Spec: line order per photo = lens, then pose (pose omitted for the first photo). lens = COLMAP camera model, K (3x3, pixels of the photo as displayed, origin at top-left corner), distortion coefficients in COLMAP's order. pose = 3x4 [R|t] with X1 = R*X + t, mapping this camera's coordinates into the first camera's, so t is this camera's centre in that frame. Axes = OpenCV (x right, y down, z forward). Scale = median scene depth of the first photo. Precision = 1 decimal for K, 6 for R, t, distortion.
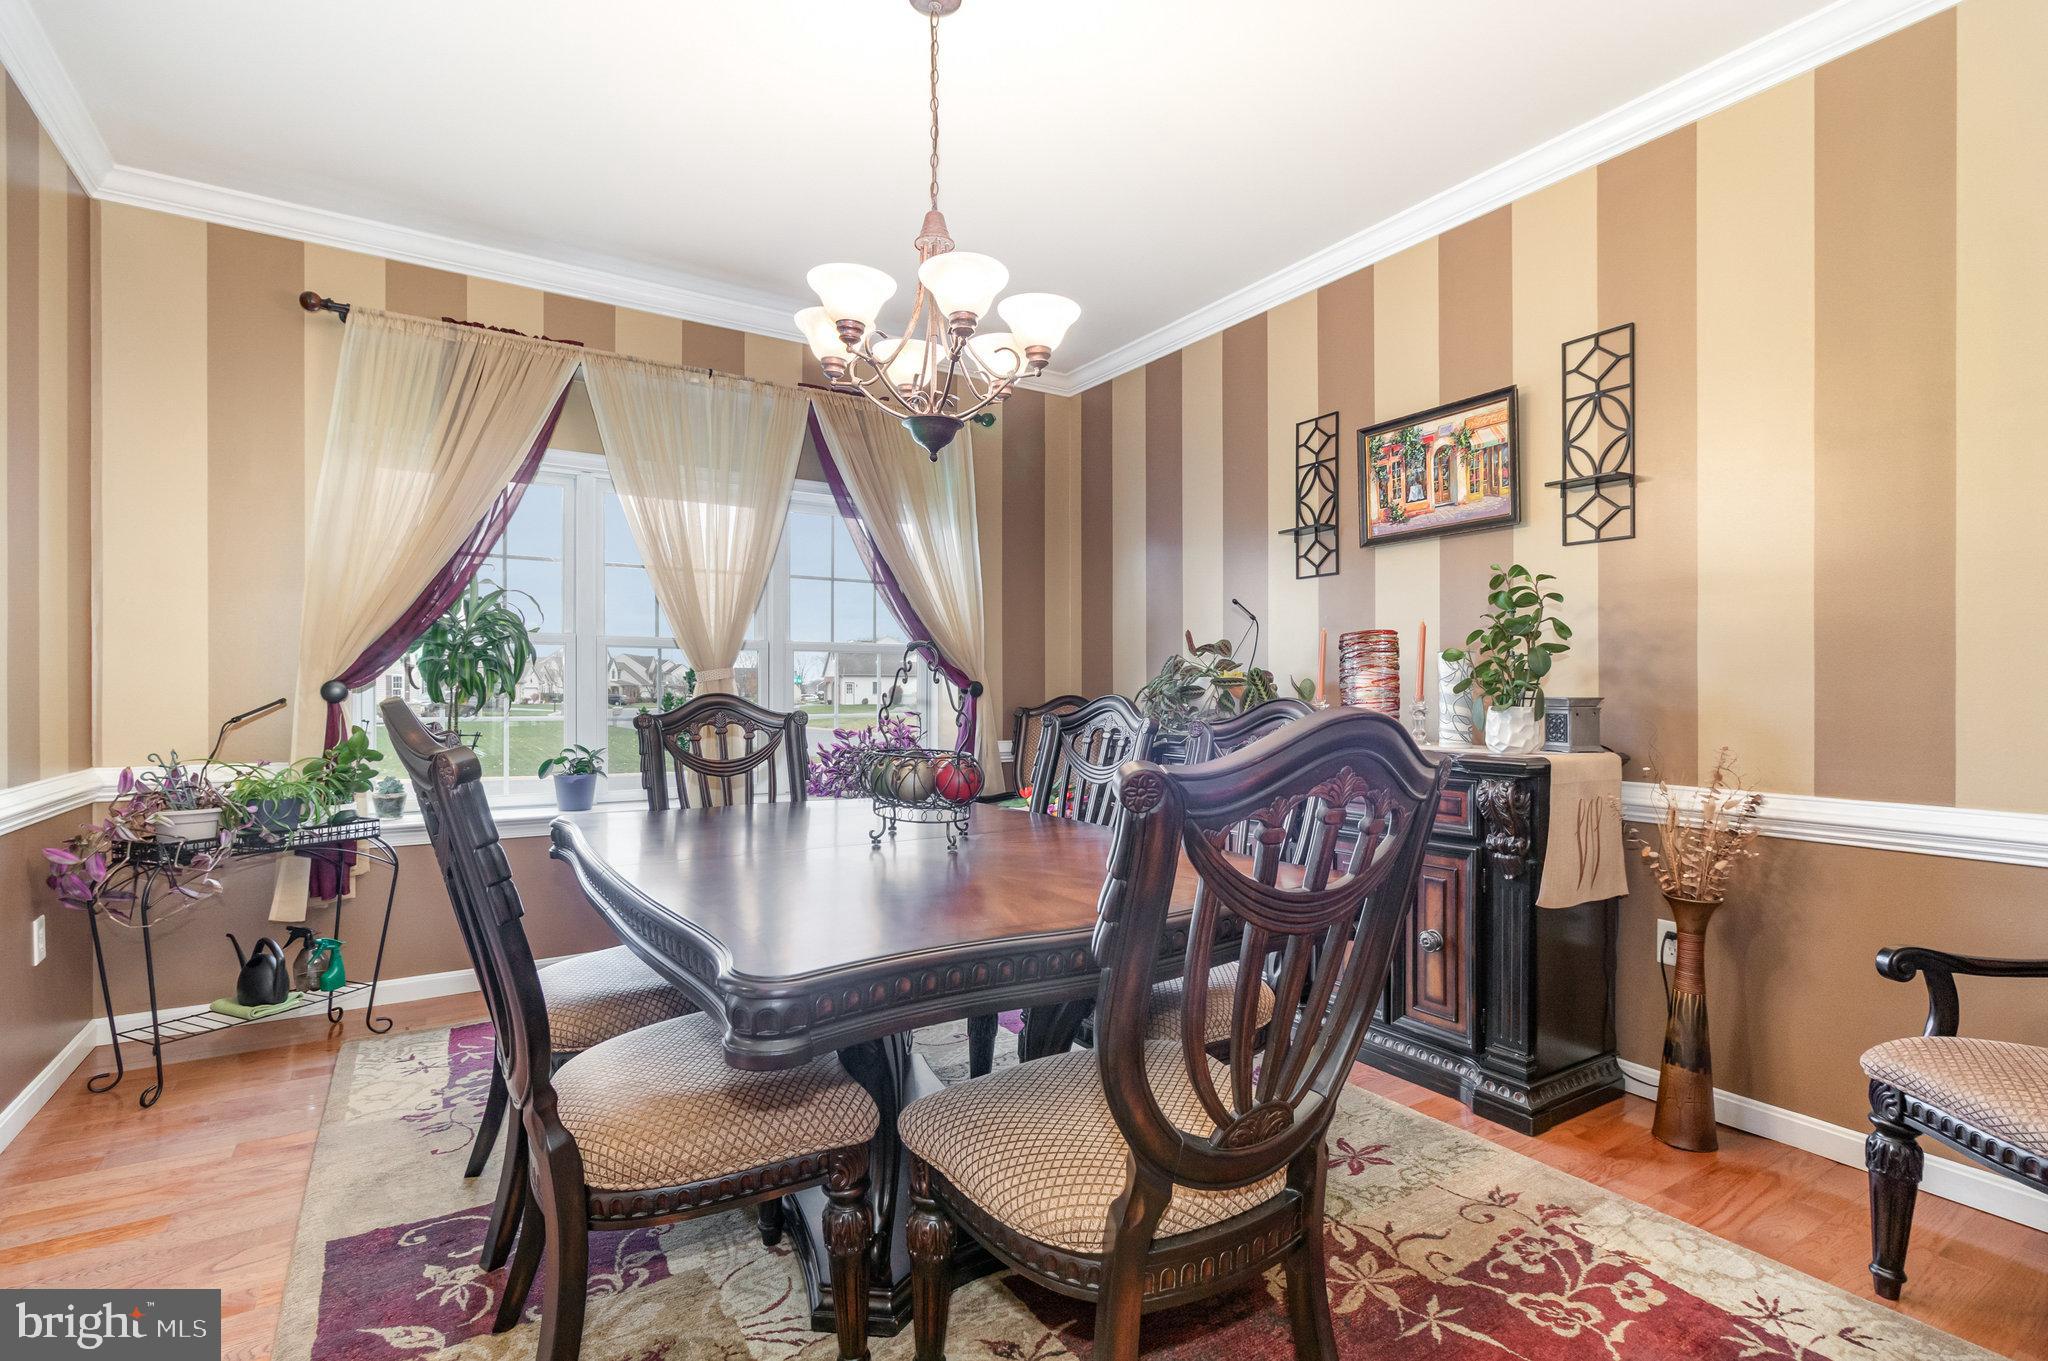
lens RADIAL K [[962.1, 0, 1024.6], [0, 962.1, 686.7], [0, 0, 1]] dist [0.007889, -0.003070]
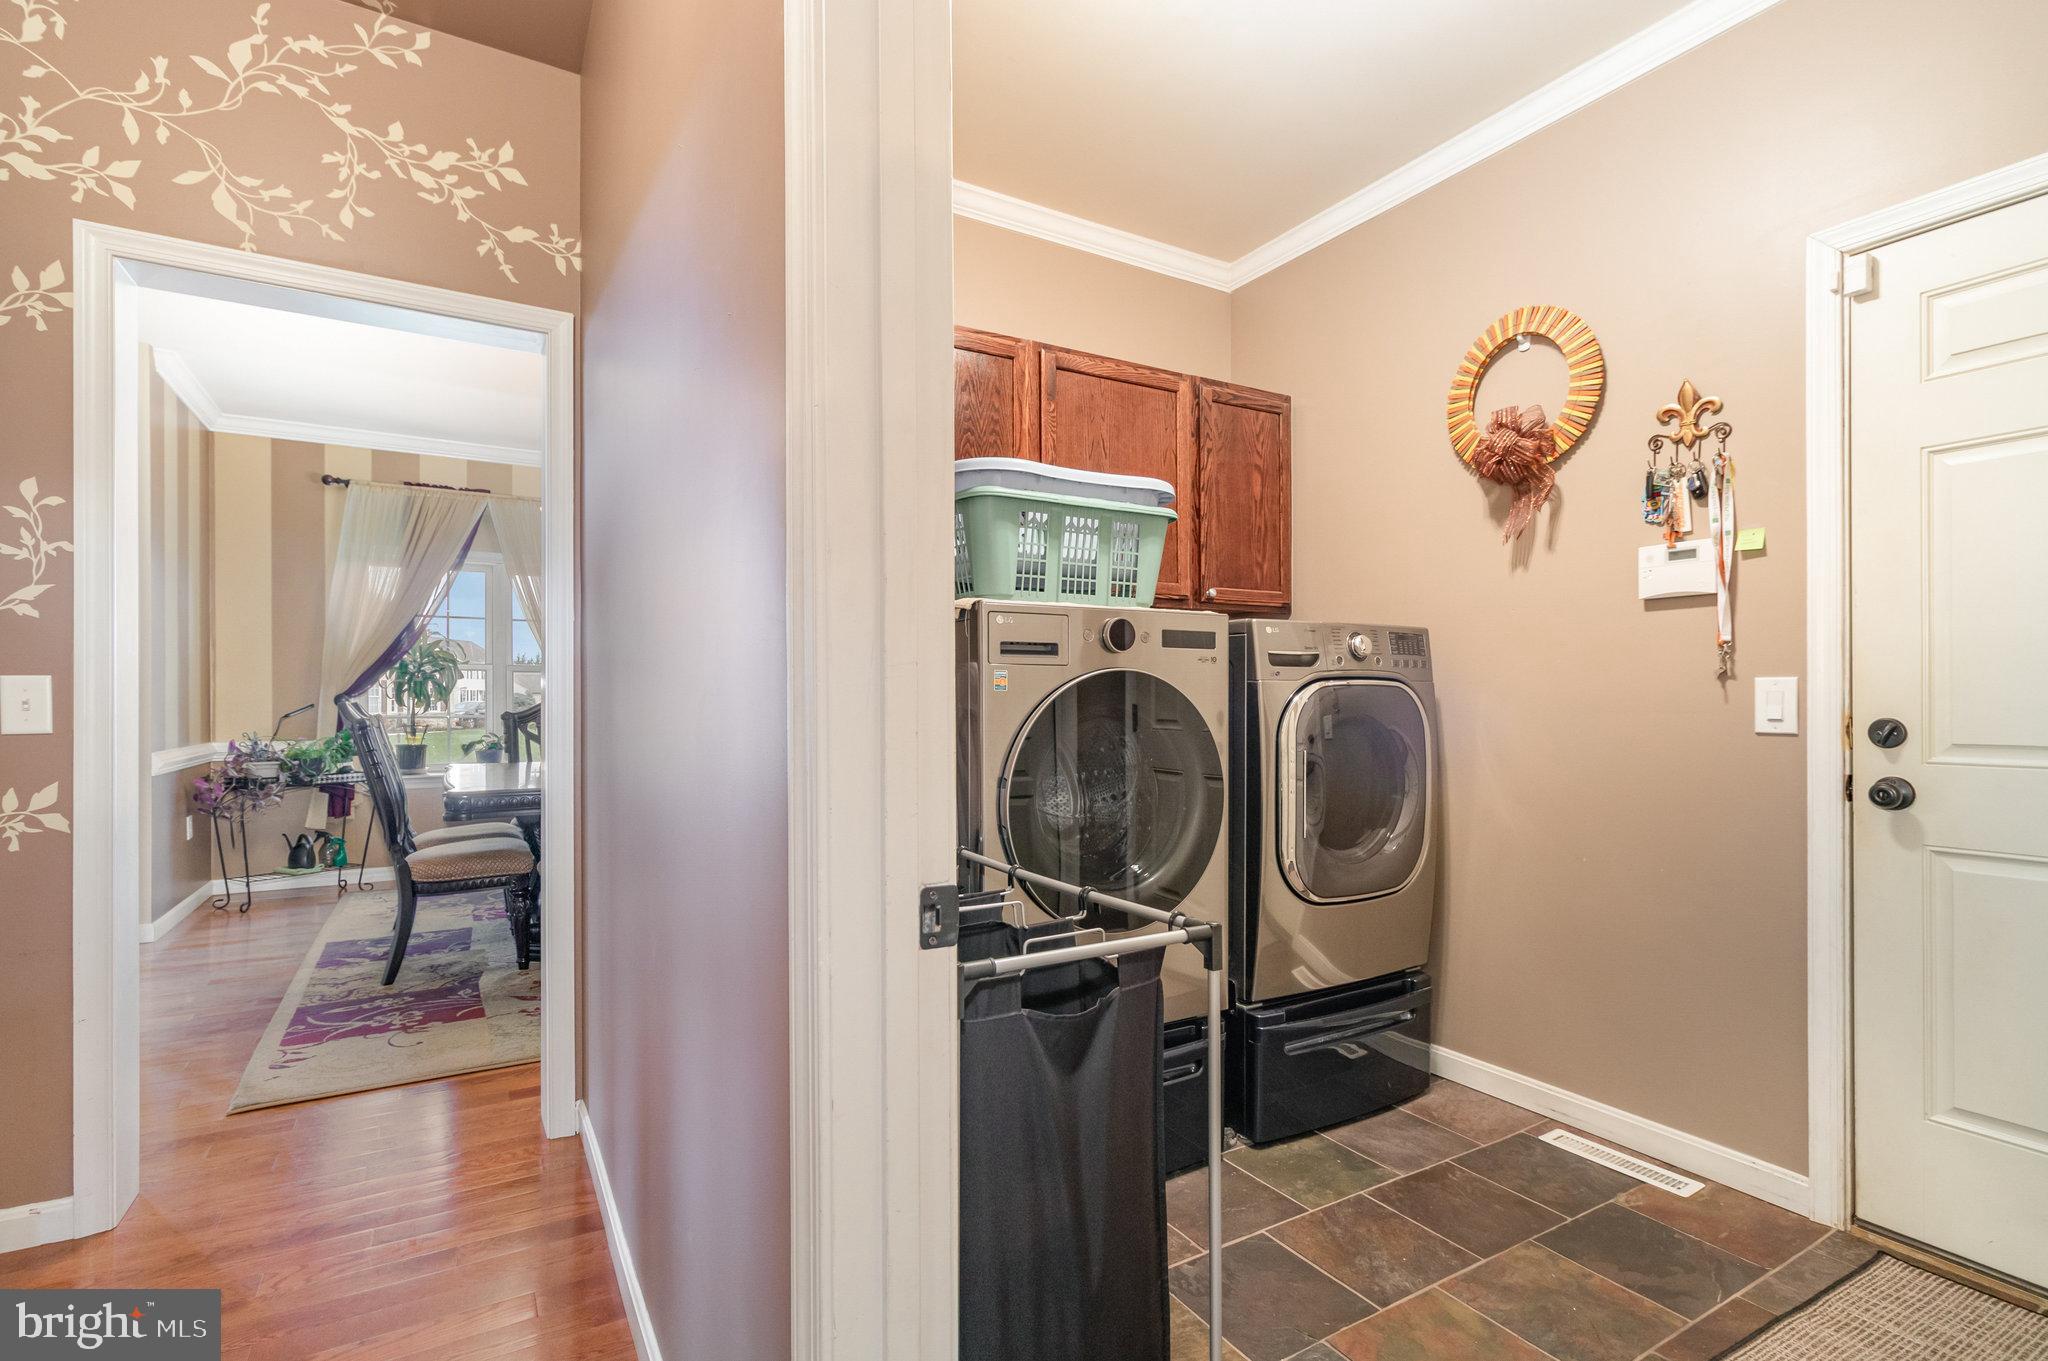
lens RADIAL K [[962.1, 0, 1017.2], [0, 962.1, 685.9], [0, 0, 1]] dist [0.007889, -0.003070]
pose [[0.999364, -0.003289, -0.035521, 0.609821], [0.003183, 0.999990, -0.003032, -0.011139], [0.035531, 0.002917, 0.999364, -0.753256]]
